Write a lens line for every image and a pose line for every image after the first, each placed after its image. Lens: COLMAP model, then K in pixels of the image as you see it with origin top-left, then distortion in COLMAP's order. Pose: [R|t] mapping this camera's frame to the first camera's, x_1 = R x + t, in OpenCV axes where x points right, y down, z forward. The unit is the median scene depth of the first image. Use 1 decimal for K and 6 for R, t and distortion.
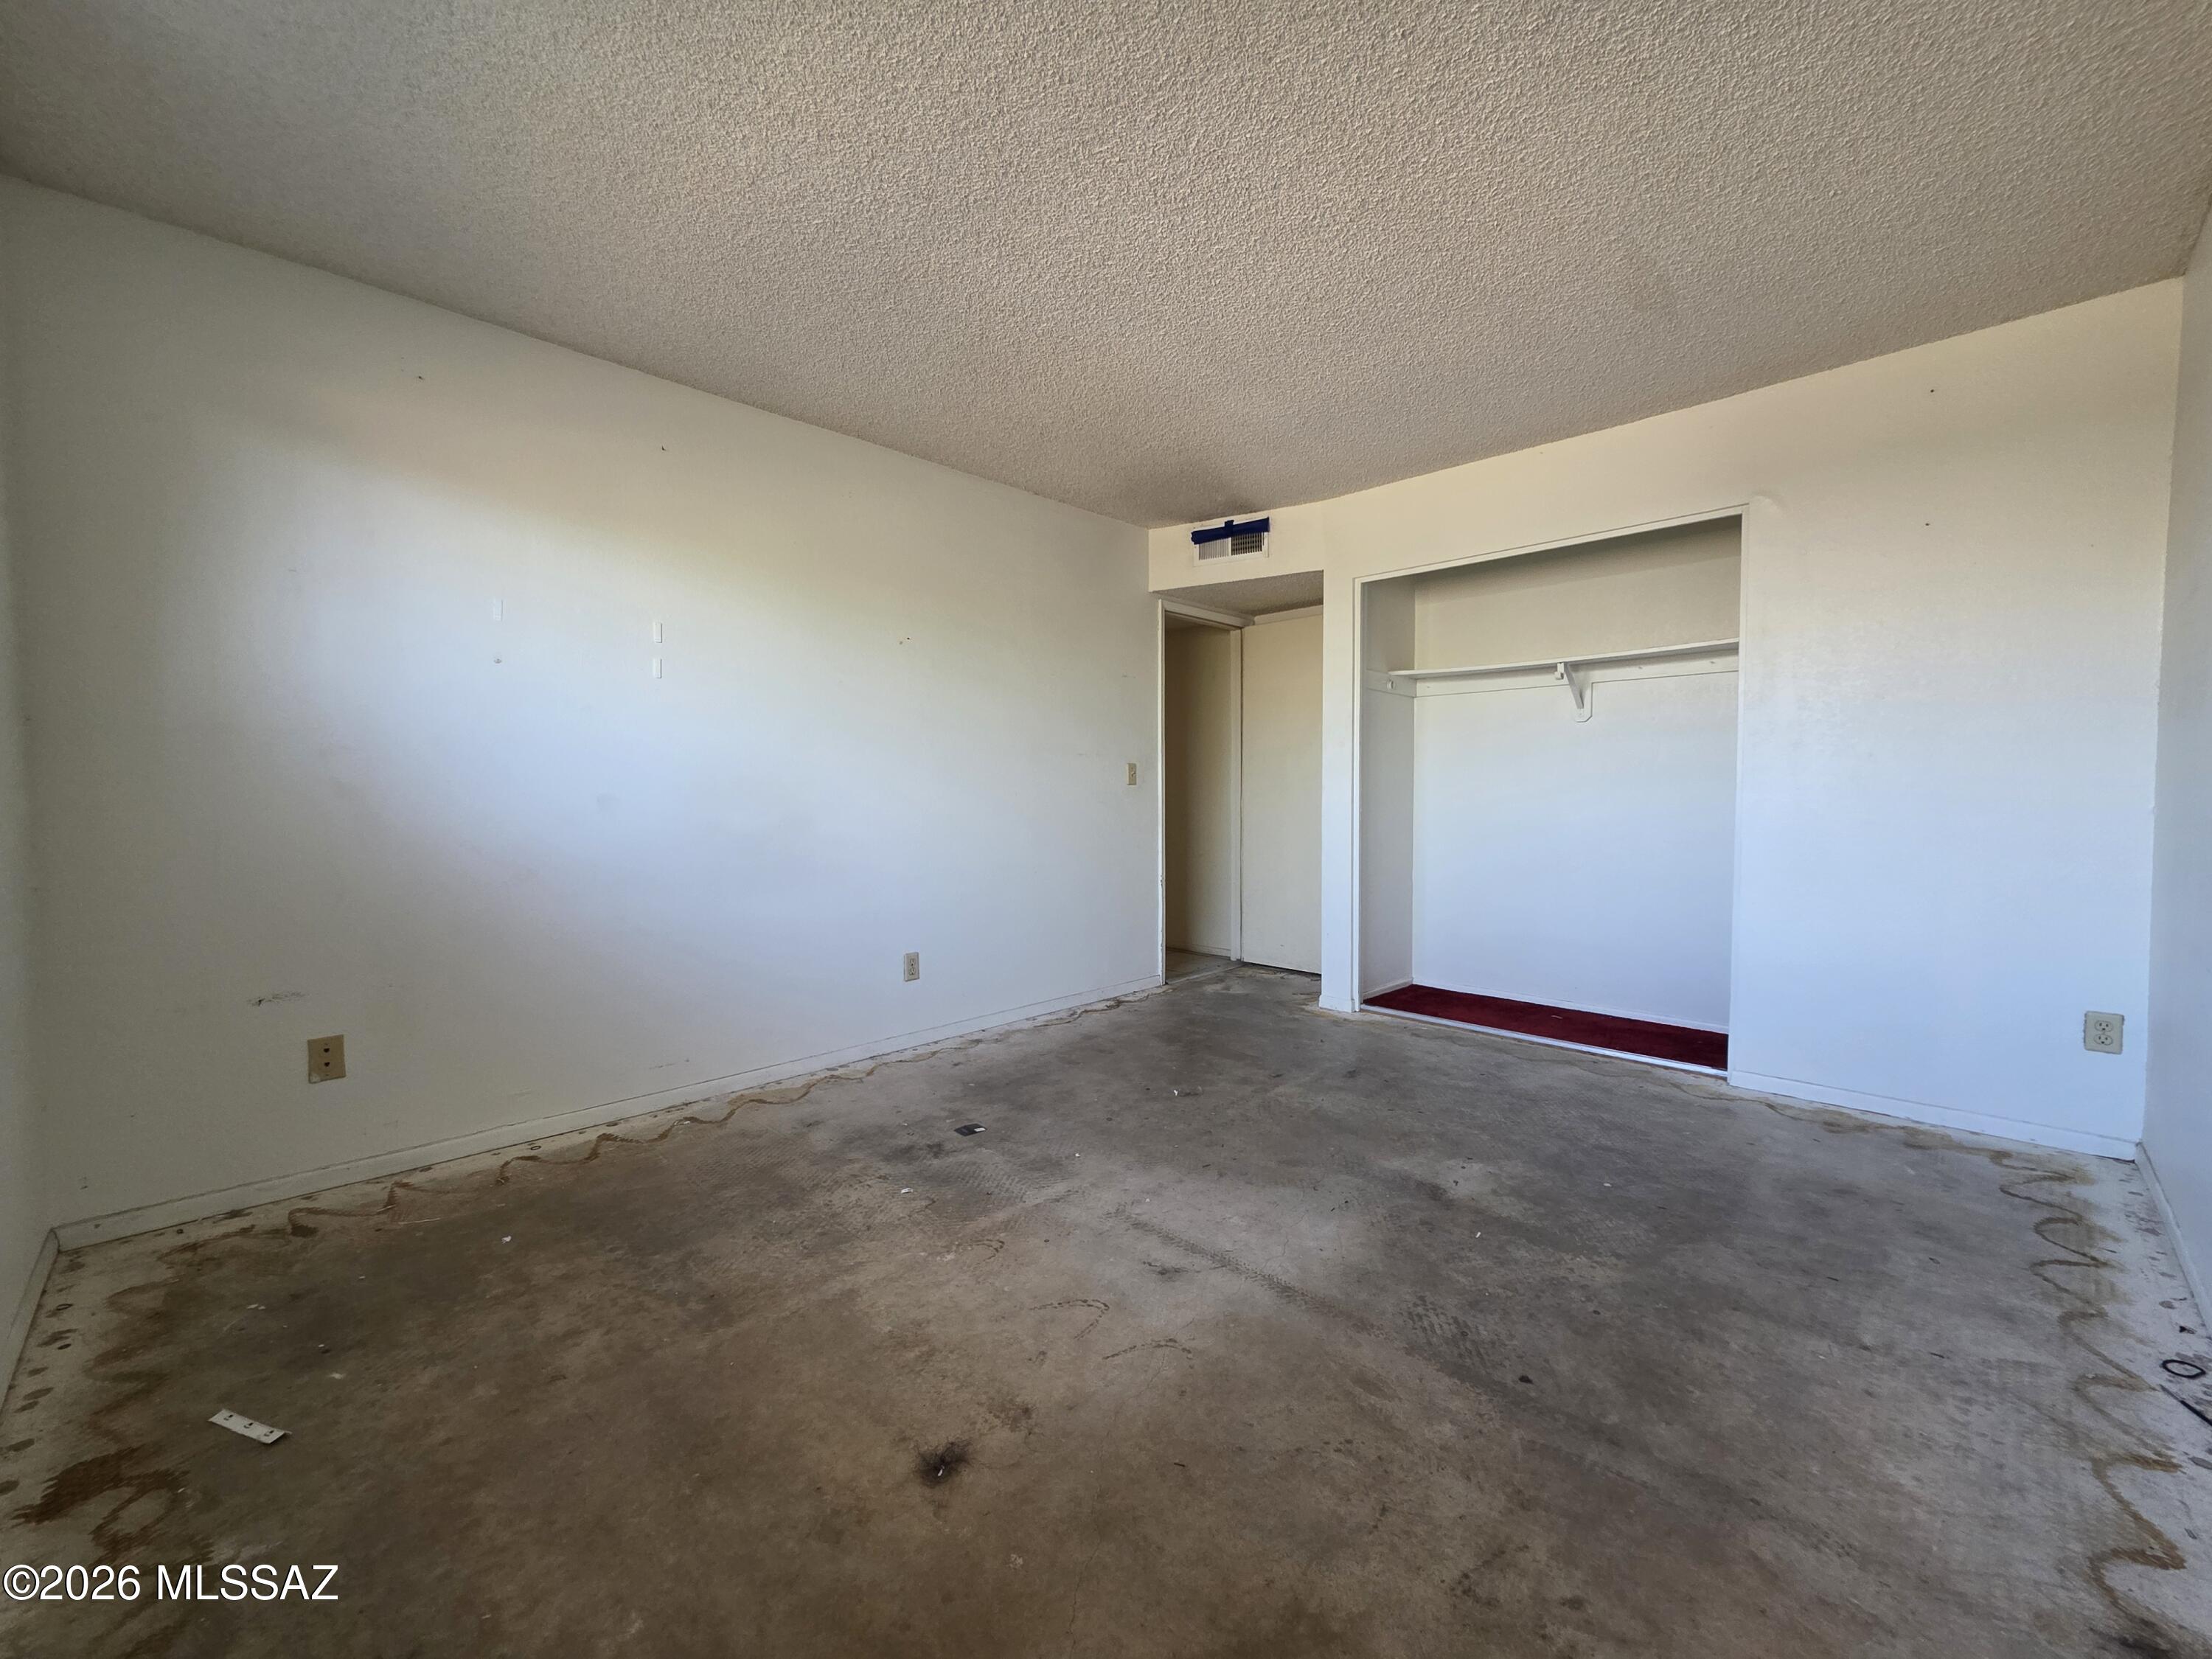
lens RADIAL K [[882.5, 0, 1105.4], [0, 882.5, 829.5], [0, 0, 1]] dist [0.001202, 0.000385]
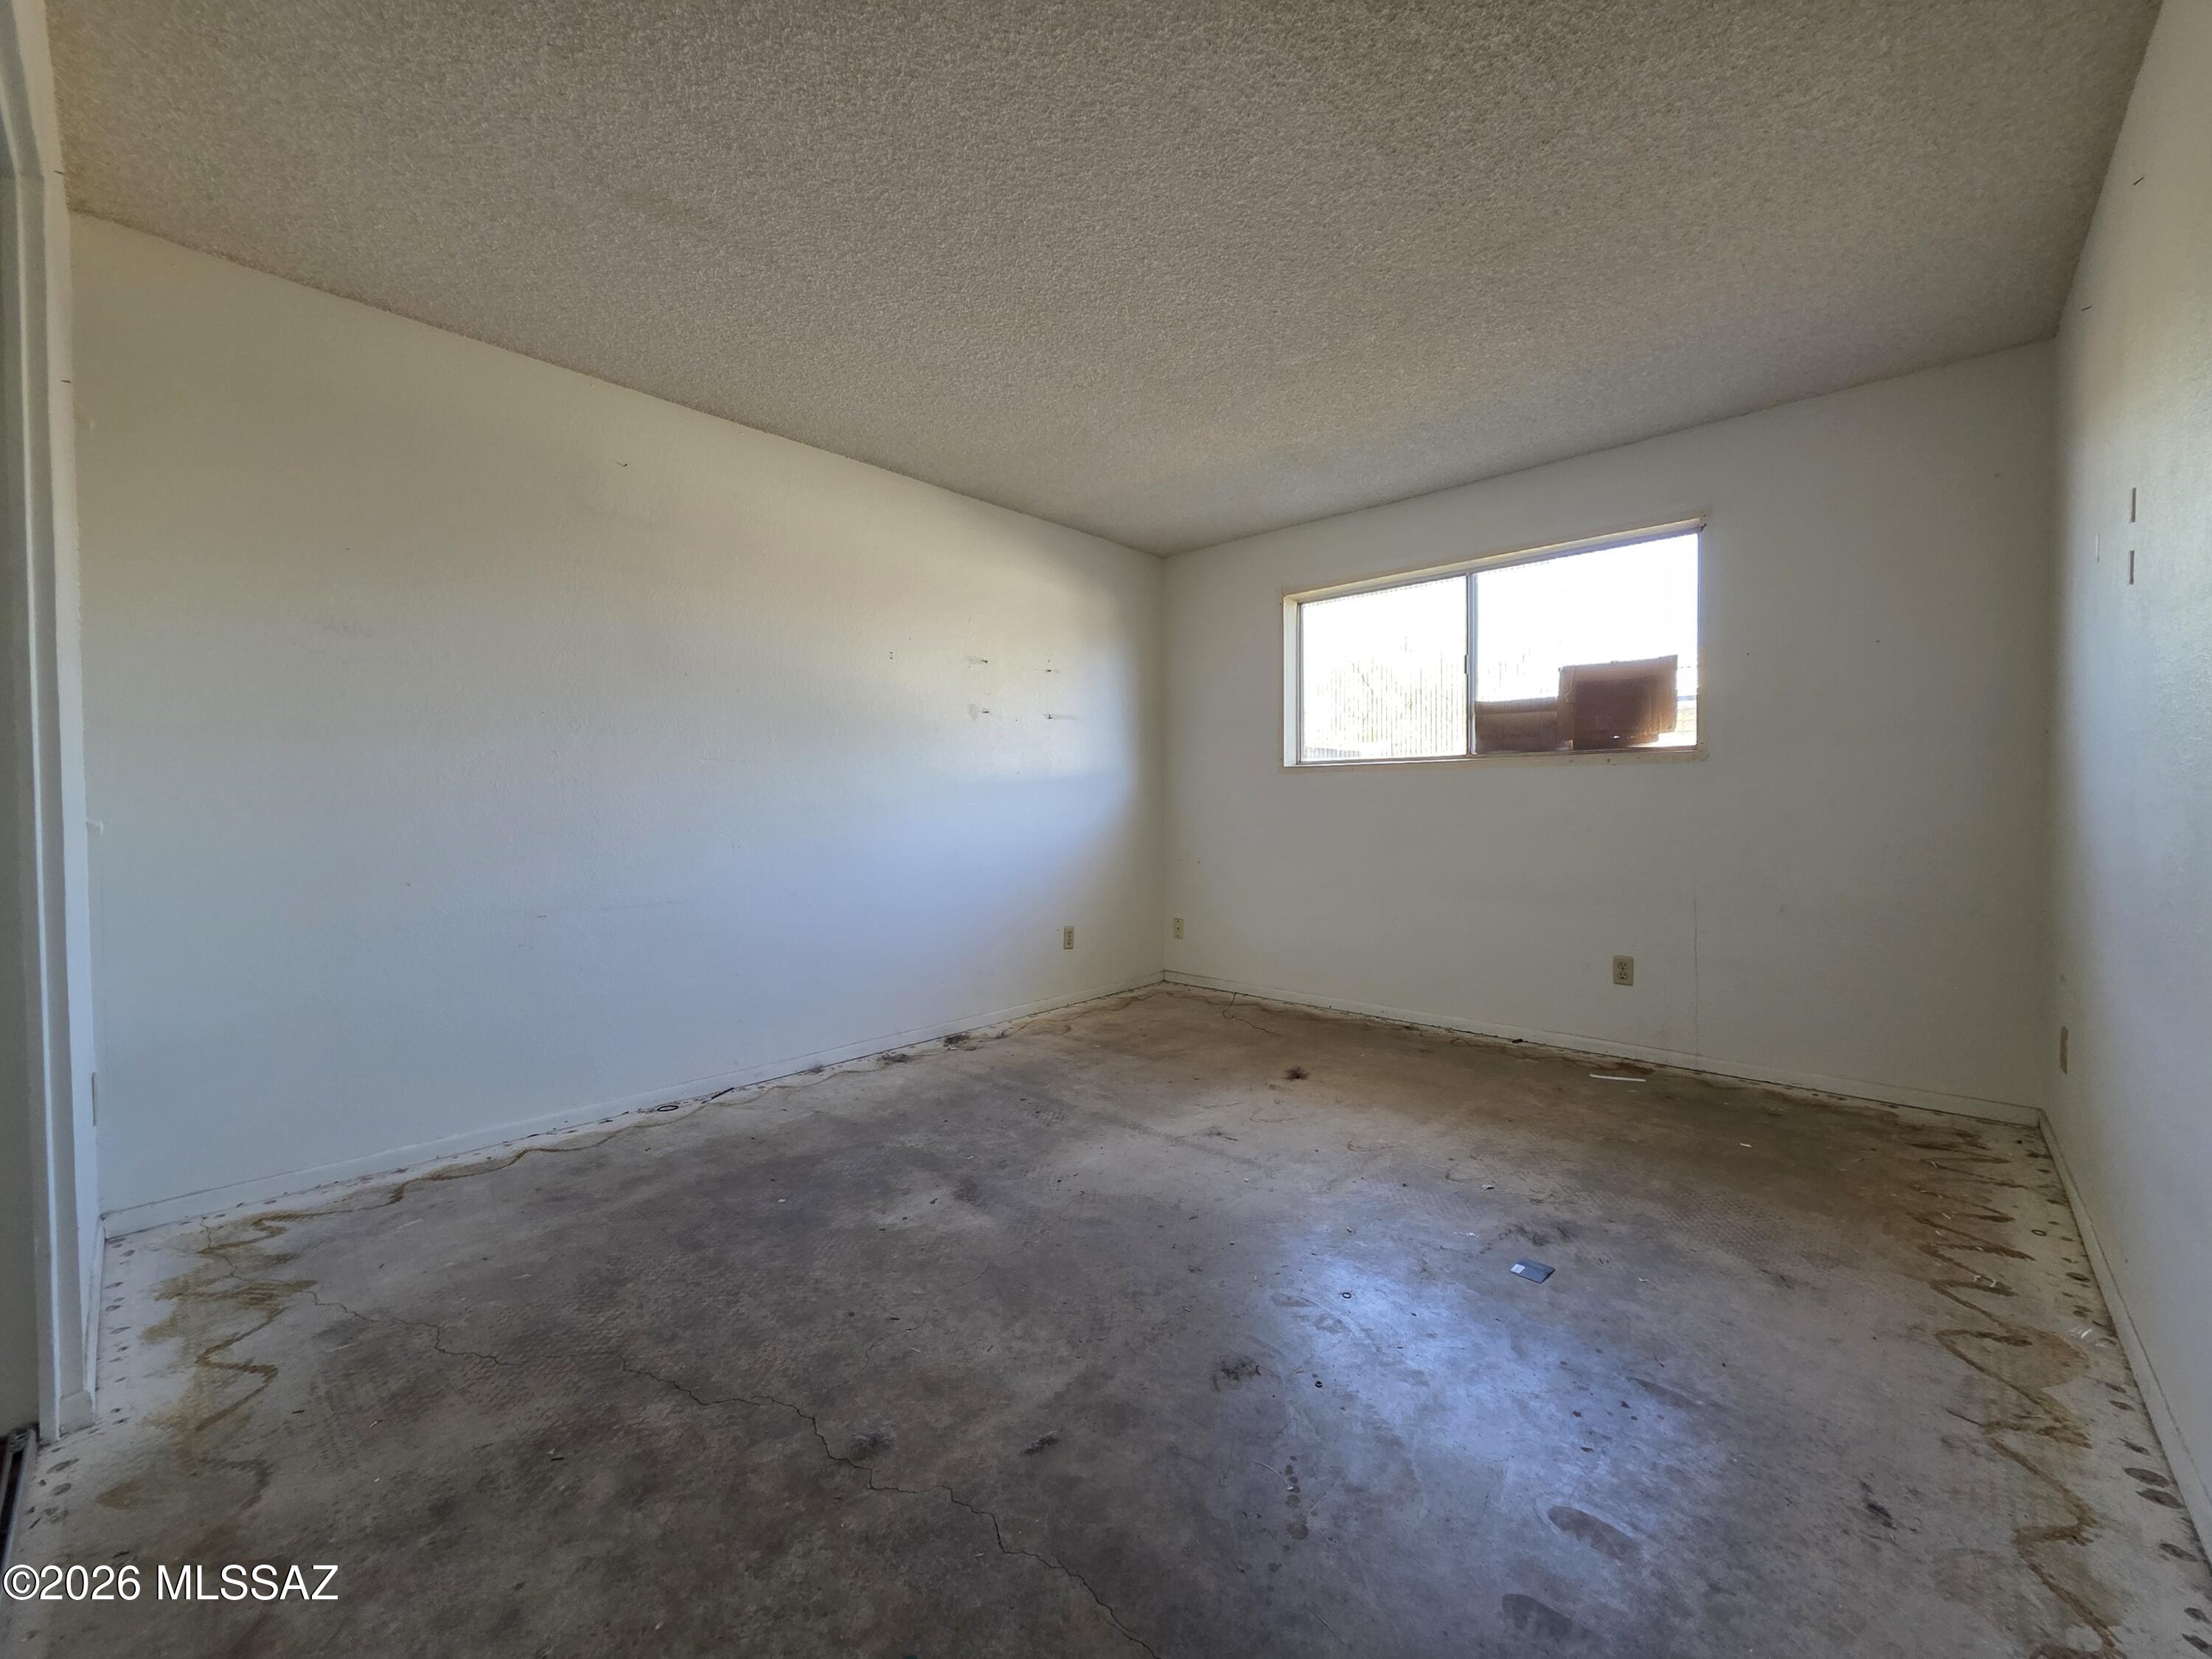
lens RADIAL K [[882.5, 0, 1106.8], [0, 882.5, 824.9], [0, 0, 1]] dist [0.001202, 0.000385]
pose [[-0.999119, 0.011287, -0.040432, 0.252788], [0.008559, 0.997715, 0.067023, -0.075013], [0.041096, 0.066617, -0.996932, 2.015647]]
